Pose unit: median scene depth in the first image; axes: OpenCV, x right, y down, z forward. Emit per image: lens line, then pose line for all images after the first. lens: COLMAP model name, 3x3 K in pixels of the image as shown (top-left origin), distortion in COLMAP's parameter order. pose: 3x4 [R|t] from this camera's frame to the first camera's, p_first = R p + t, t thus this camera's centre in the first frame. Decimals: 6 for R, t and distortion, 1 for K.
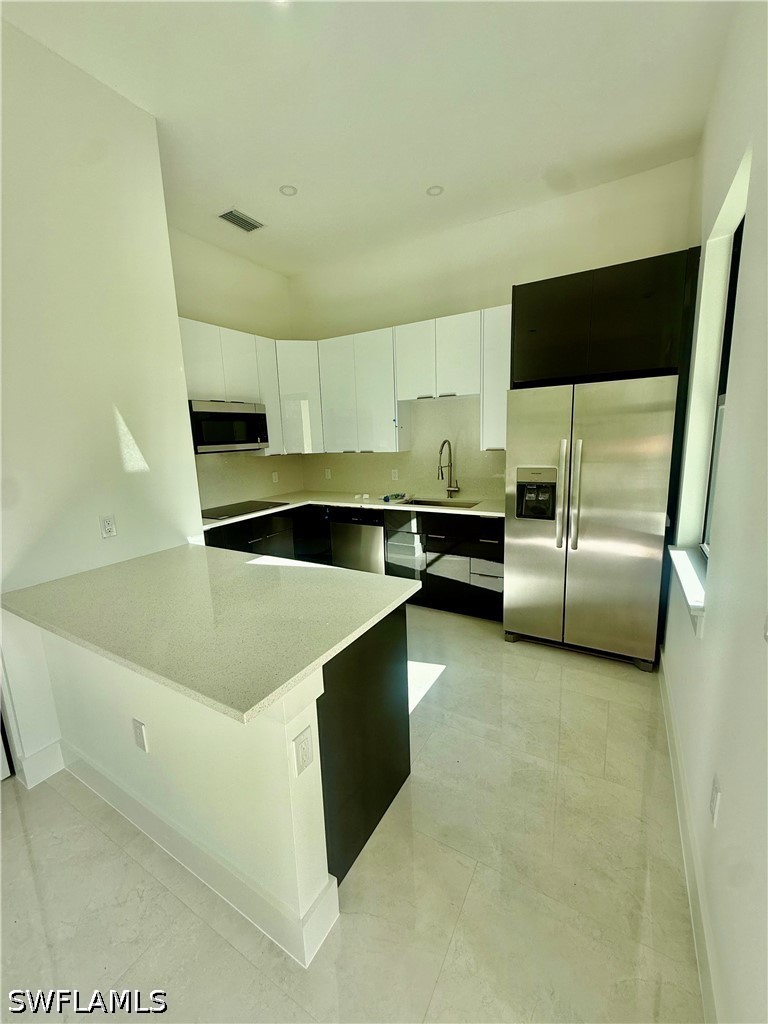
lens RADIAL K [[411.4, 0, 382.8], [0, 411.4, 508.5], [0, 0, 1]] dist [0.002540, 0.000205]
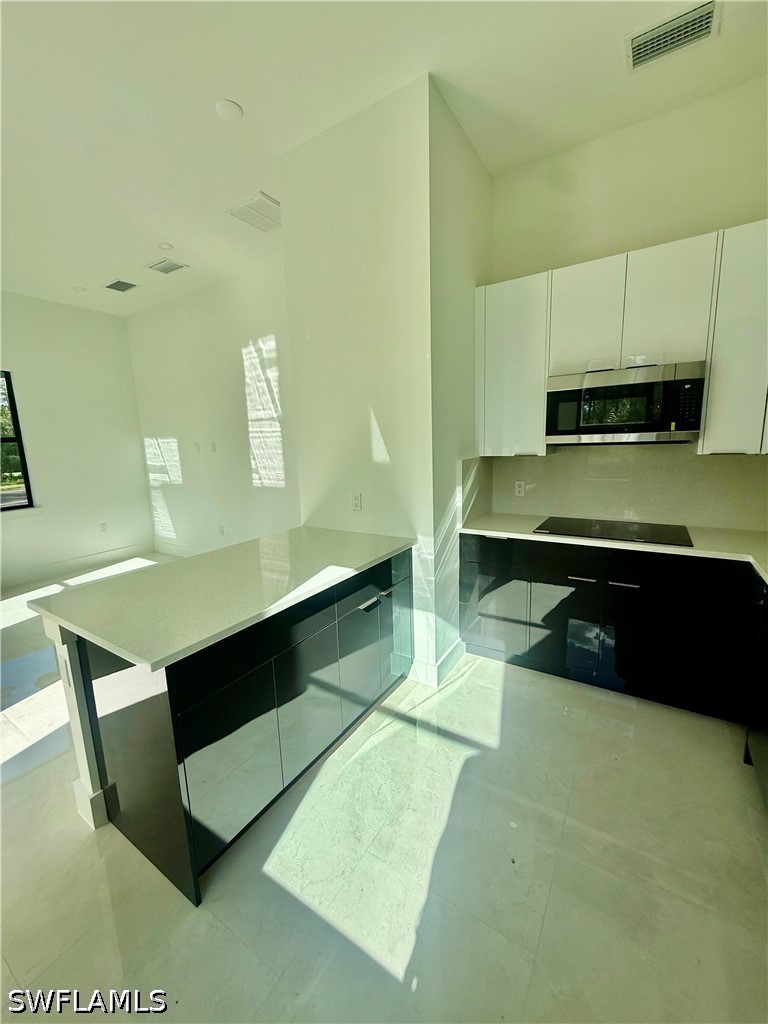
lens RADIAL K [[411.4, 0, 382.8], [0, 411.4, 508.5], [0, 0, 1]] dist [0.002540, 0.000205]
pose [[-0.040621, 0.205049, -0.977908, 0.529449], [-0.139294, 0.967997, 0.208756, -0.200296], [0.989418, 0.144697, -0.010759, 1.040962]]
